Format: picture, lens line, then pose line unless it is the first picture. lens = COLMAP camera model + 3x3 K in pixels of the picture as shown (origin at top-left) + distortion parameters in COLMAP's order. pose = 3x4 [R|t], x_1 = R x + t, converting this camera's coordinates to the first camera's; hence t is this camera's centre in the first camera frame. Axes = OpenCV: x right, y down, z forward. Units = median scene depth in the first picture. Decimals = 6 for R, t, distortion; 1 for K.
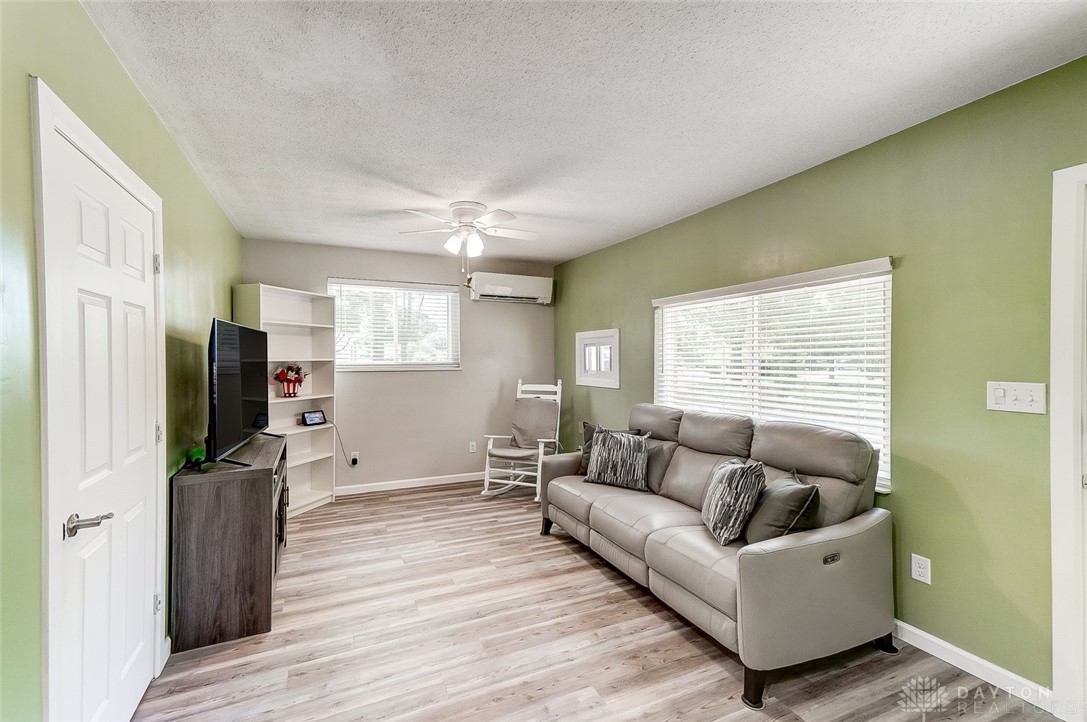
lens RADIAL K [[472.0, 0, 535.7], [0, 472.0, 359.5], [0, 0, 1]] dist [0.033261, 0.000168]
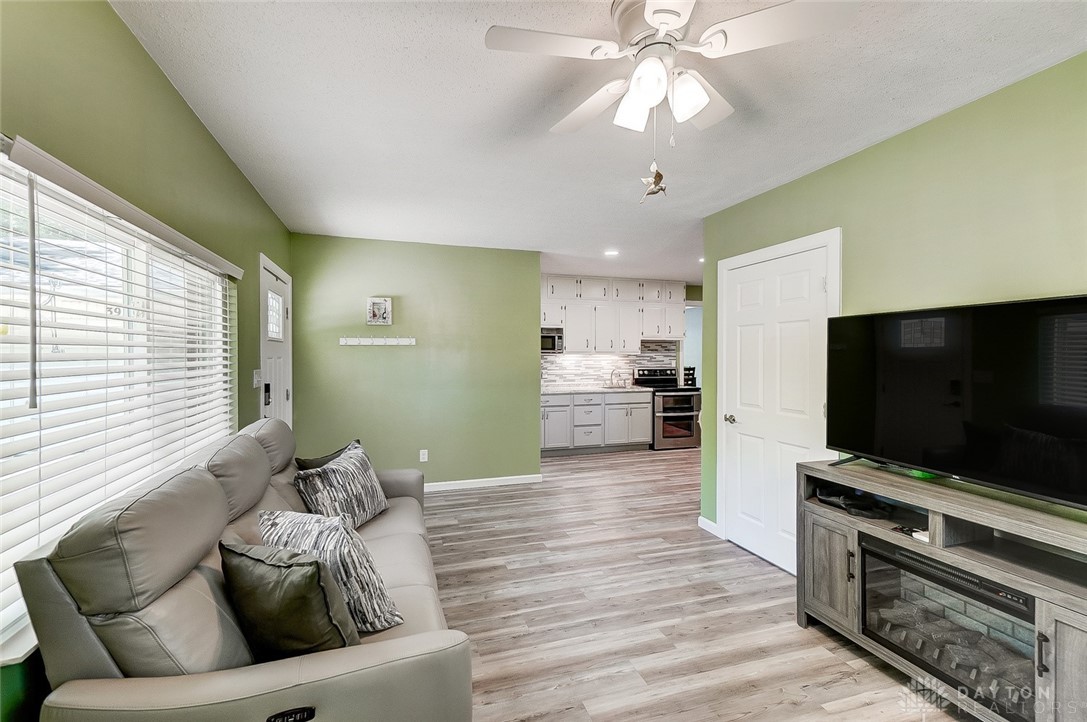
lens RADIAL K [[472.0, 0, 539.7], [0, 472.0, 356.8], [0, 0, 1]] dist [0.033261, 0.000168]
pose [[-0.994213, 0.001374, 0.107422, -0.072045], [0.002498, 0.999944, 0.010330, -0.005689], [-0.107402, 0.010539, -0.994160, 1.232179]]
